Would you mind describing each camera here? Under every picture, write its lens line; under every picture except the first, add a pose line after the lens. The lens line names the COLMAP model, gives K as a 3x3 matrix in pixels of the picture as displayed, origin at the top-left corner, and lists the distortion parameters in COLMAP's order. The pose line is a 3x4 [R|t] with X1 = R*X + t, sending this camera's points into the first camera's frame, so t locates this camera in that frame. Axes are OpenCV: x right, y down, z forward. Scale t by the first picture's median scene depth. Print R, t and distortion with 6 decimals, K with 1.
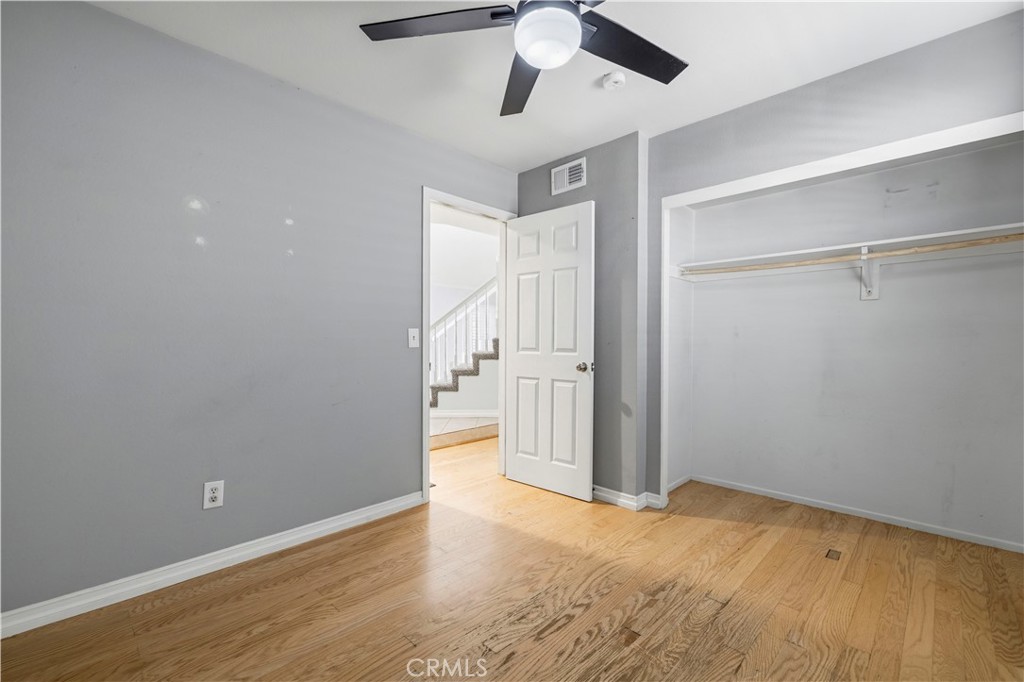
lens RADIAL K [[440.2, 0, 506.3], [0, 440.2, 345.8], [0, 0, 1]] dist [0.001075, 0.000156]
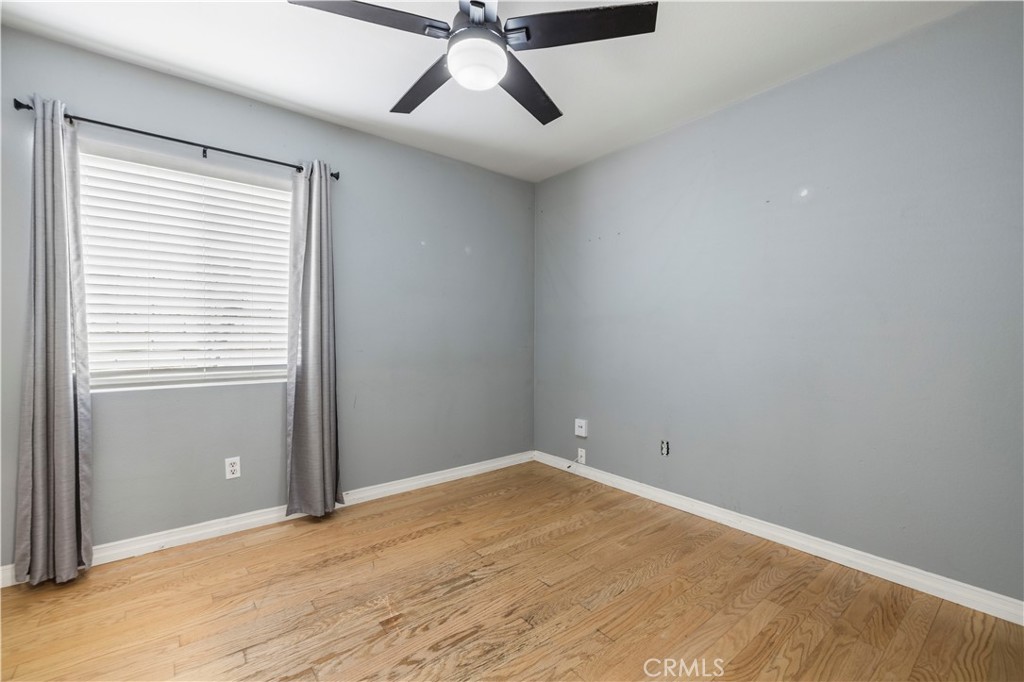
lens RADIAL K [[433.9, 0, 507.6], [0, 433.9, 336.5], [0, 0, 1]] dist [0.002753, 0.000352]
pose [[-0.993276, -0.007204, 0.115547, -0.095540], [-0.005398, 0.999858, 0.015935, -0.025009], [-0.115646, 0.015204, -0.993174, 1.794329]]
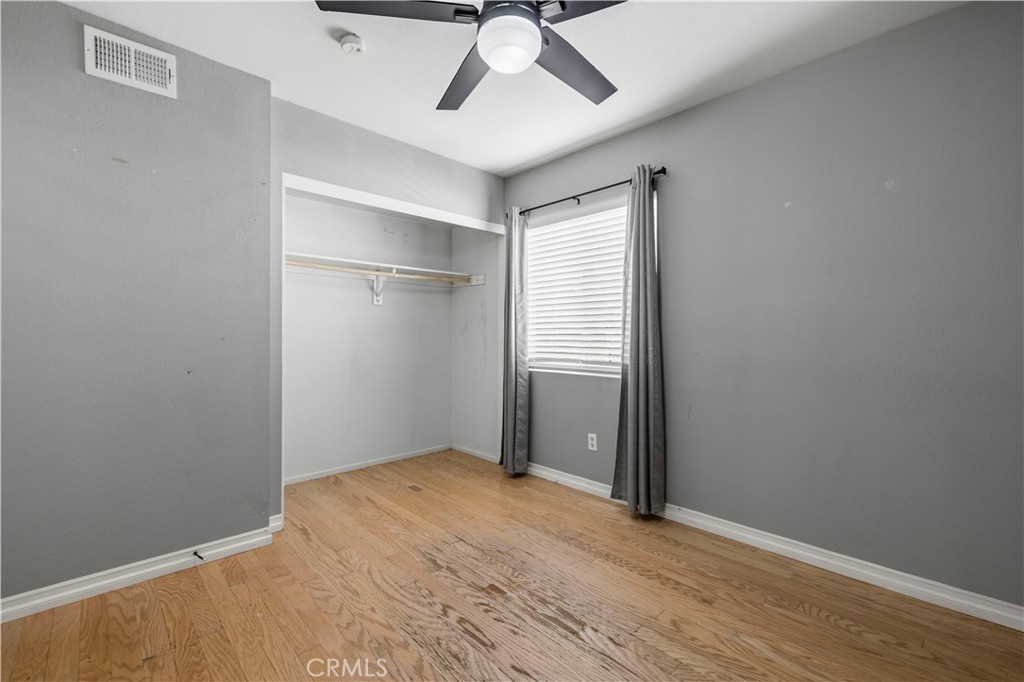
lens RADIAL K [[433.9, 0, 507.6], [0, 433.9, 336.5], [0, 0, 1]] dist [0.002753, 0.000352]
pose [[0.023840, -0.006964, 0.999692, -0.788324], [0.010616, 0.999921, 0.006712, -0.017386], [-0.999659, 0.010453, 0.023912, 0.846853]]
